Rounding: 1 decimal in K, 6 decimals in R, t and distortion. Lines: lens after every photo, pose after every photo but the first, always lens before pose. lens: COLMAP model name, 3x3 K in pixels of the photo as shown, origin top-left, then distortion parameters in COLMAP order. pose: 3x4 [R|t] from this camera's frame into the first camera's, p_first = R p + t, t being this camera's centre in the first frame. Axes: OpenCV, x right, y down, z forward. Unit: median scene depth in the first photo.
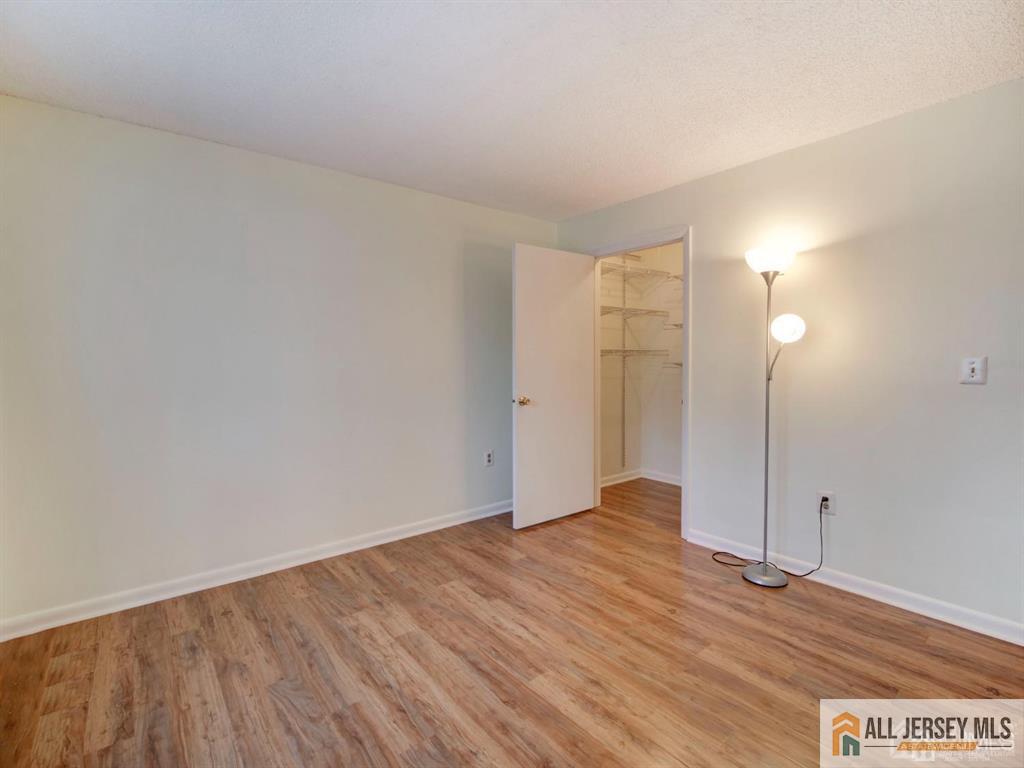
lens RADIAL K [[476.0, 0, 504.4], [0, 476.0, 379.2], [0, 0, 1]] dist [-0.012742, -0.000128]
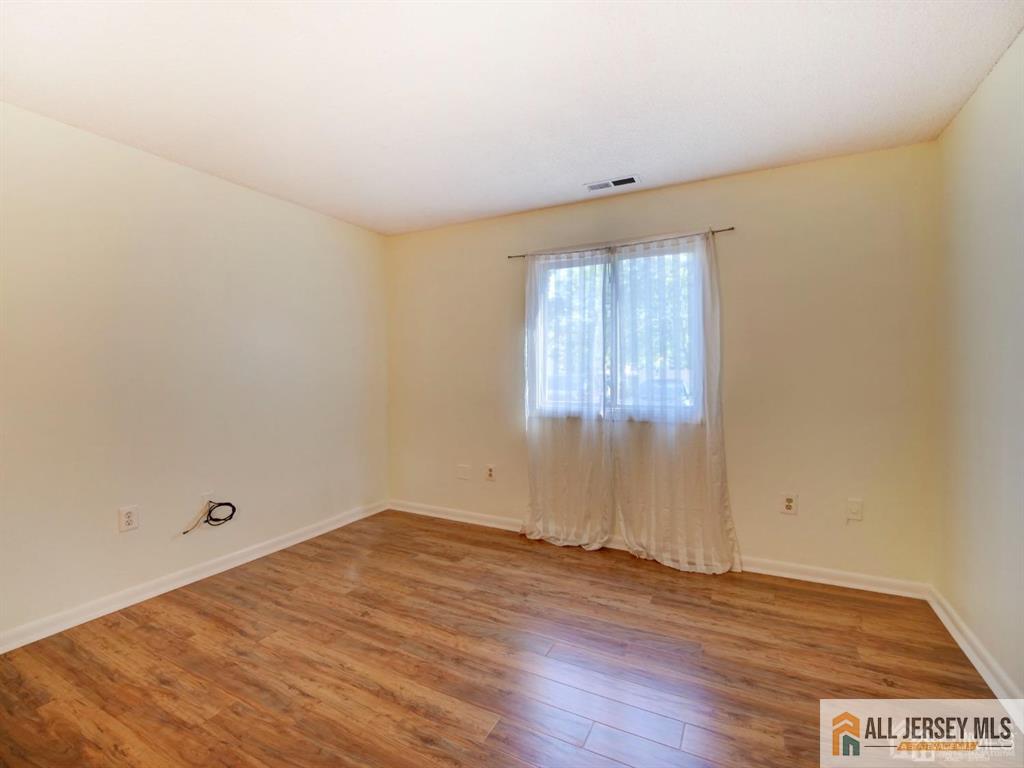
lens RADIAL K [[476.0, 0, 504.4], [0, 476.0, 379.2], [0, 0, 1]] dist [-0.012742, -0.000128]
pose [[-0.920788, 0.018224, -0.389637, 0.415605], [-0.005657, 0.998179, 0.060055, -0.081590], [0.390022, 0.057502, -0.919008, 1.937166]]
